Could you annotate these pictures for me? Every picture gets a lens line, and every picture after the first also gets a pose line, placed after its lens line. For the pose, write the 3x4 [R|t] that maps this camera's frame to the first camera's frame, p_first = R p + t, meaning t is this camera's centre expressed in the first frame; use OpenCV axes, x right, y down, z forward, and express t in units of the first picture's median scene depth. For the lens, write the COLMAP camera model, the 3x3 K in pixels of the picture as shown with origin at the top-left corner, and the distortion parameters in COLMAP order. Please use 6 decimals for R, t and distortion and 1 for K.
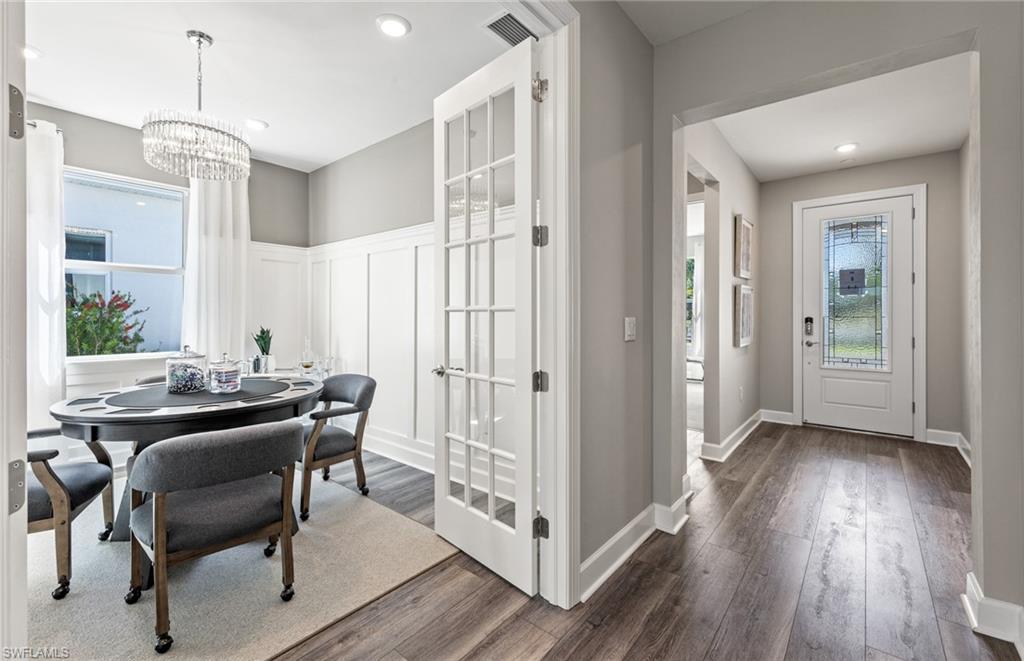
lens RADIAL K [[419.5, 0, 513.3], [0, 419.5, 328.5], [0, 0, 1]] dist [0.000810, 0.000039]
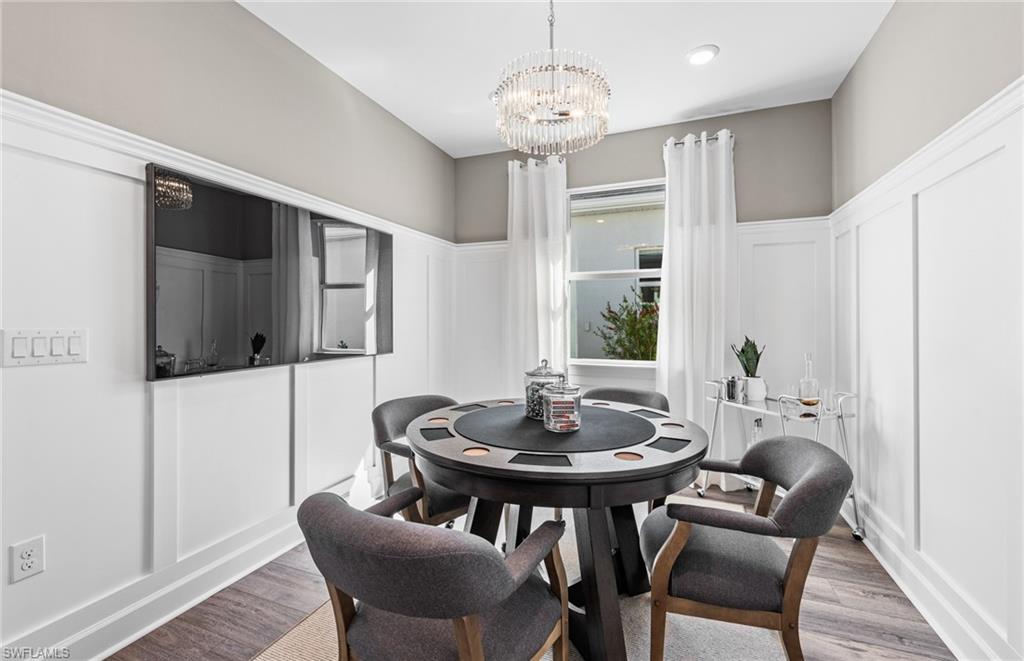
lens RADIAL K [[419.5, 0, 513.3], [0, 419.5, 328.5], [0, 0, 1]] dist [0.000810, 0.000039]
pose [[0.279437, -0.006237, -0.960144, -0.013698], [-0.015023, 0.999828, -0.010867, -0.005391], [0.960047, 0.017460, 0.279295, 0.412725]]
